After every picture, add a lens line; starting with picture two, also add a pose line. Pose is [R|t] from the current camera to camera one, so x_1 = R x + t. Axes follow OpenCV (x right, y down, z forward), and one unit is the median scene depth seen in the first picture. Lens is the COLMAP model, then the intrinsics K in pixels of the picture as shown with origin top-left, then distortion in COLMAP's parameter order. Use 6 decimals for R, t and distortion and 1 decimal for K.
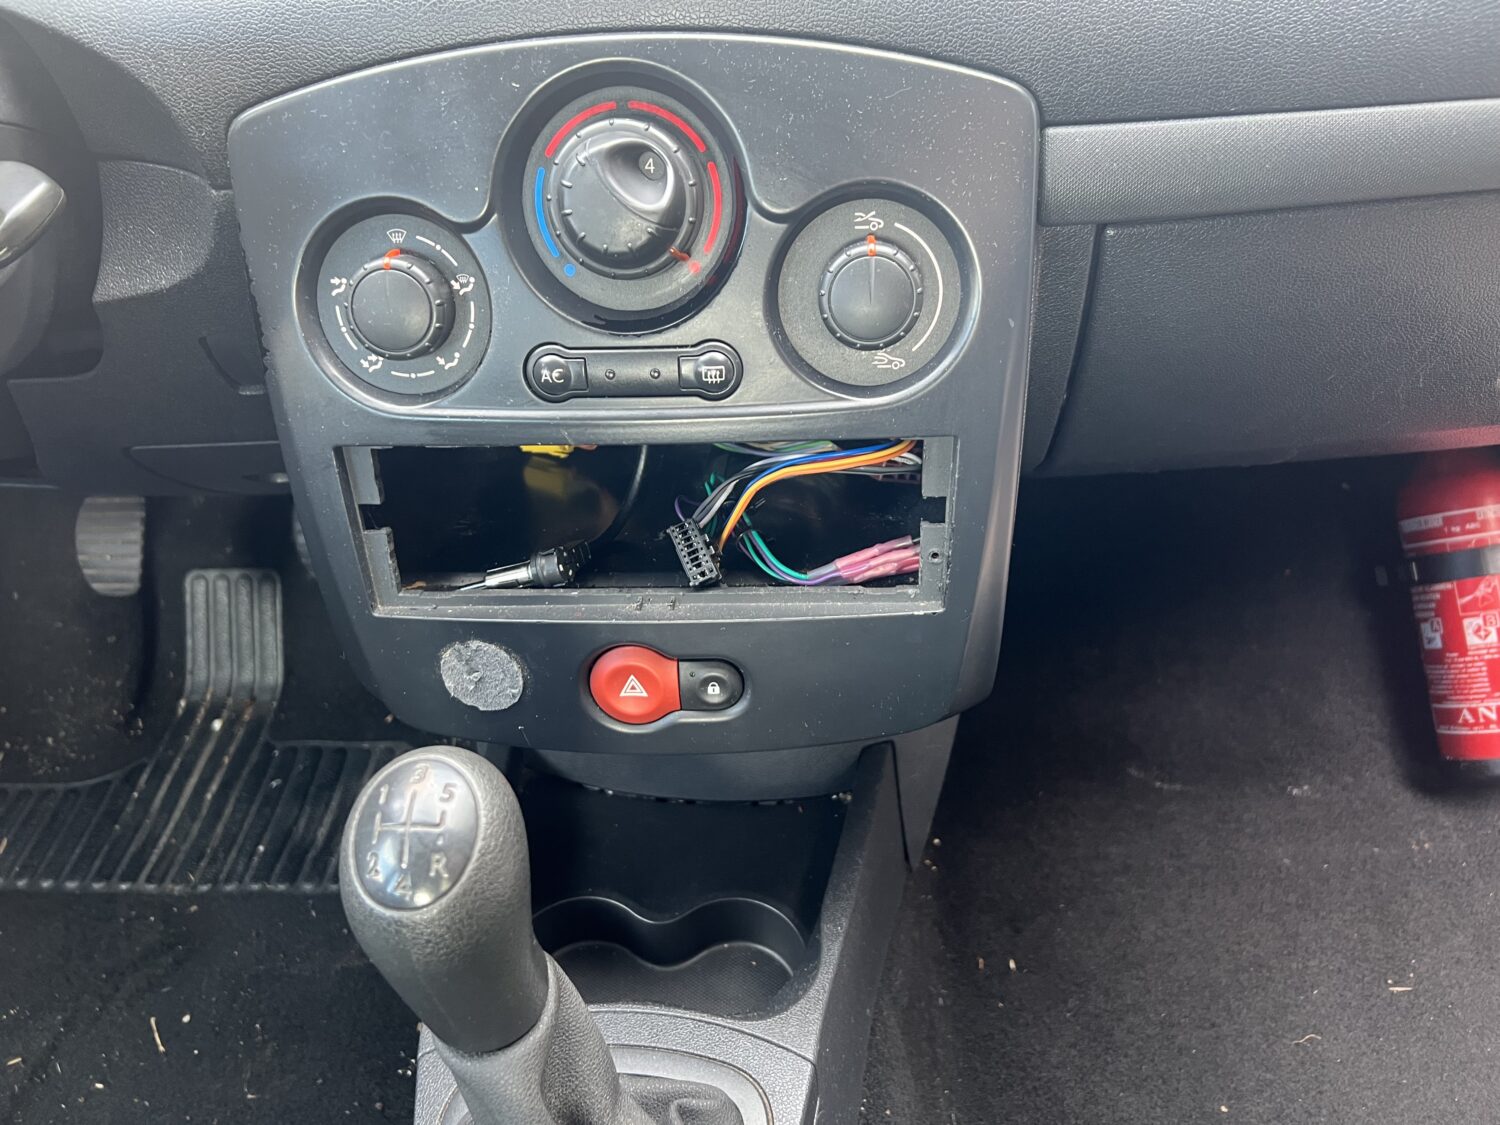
lens RADIAL K [[1132.6, 0, 755.5], [0, 1132.6, 570.8], [0, 0, 1]] dist [0.060072, -0.066359]
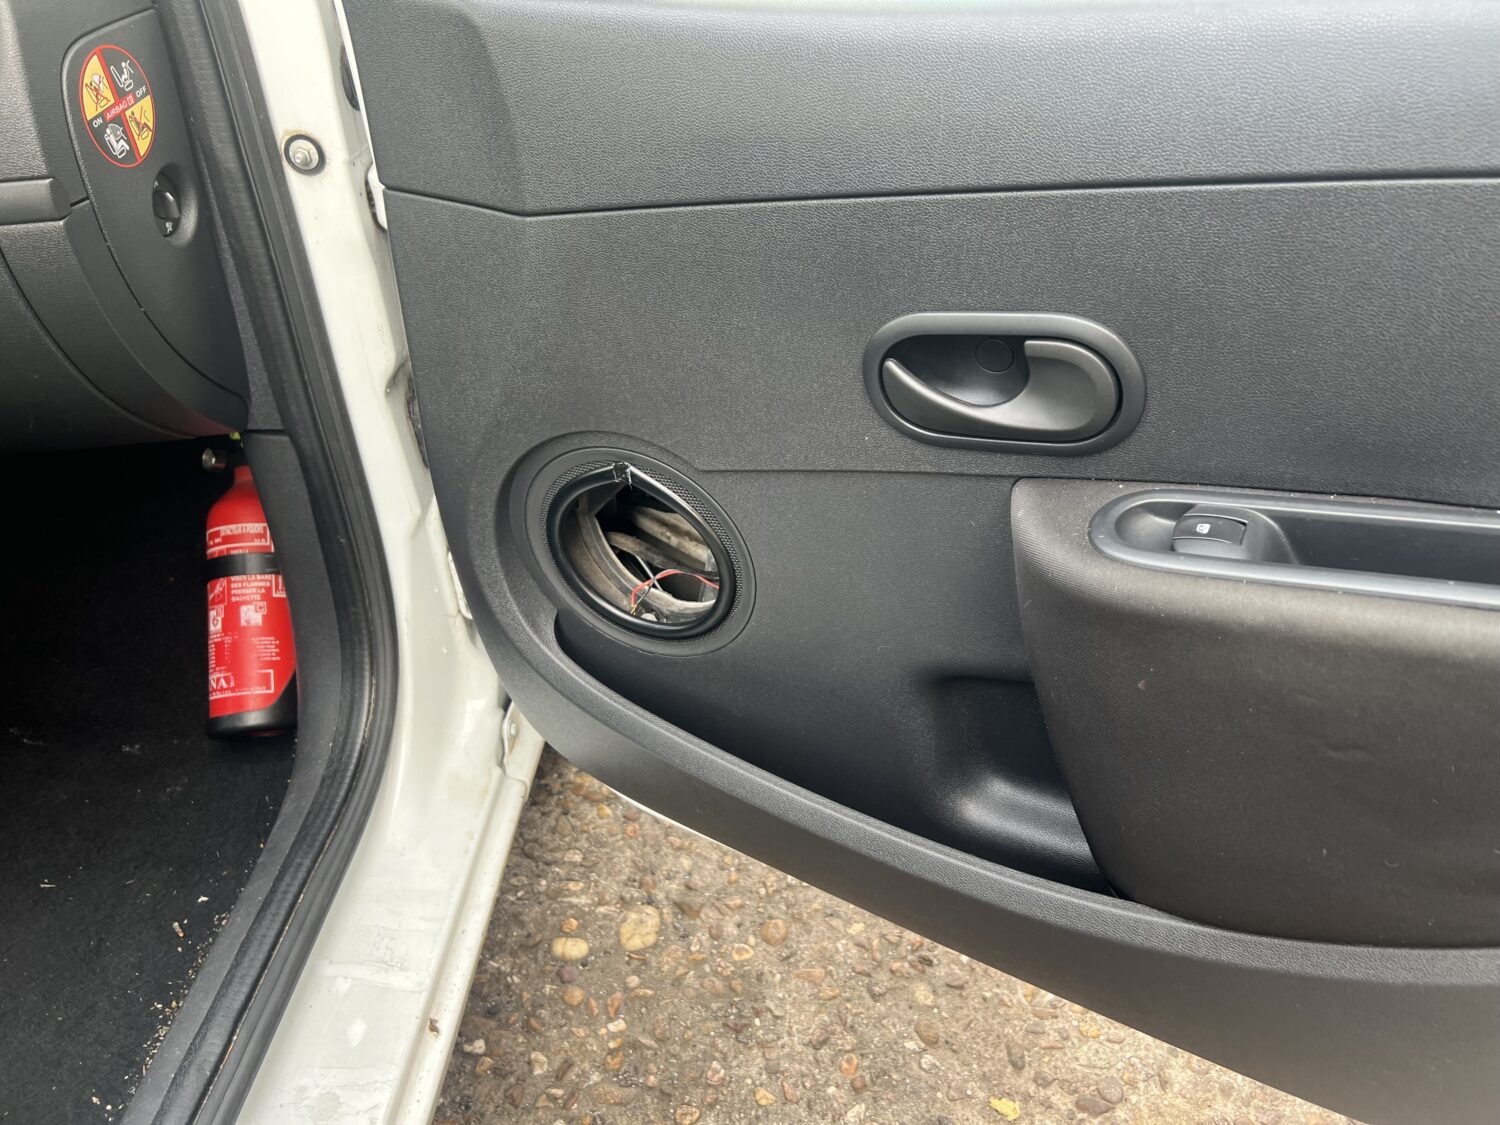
lens RADIAL K [[1132.6, 0, 747.6], [0, 1132.6, 562.7], [0, 0, 1]] dist [0.060072, -0.066359]
pose [[0.999326, 0.036669, 0.001577, 2.361758], [-0.036386, 0.995418, -0.088423, 0.153716], [-0.004813, 0.088306, 0.996082, -0.578018]]
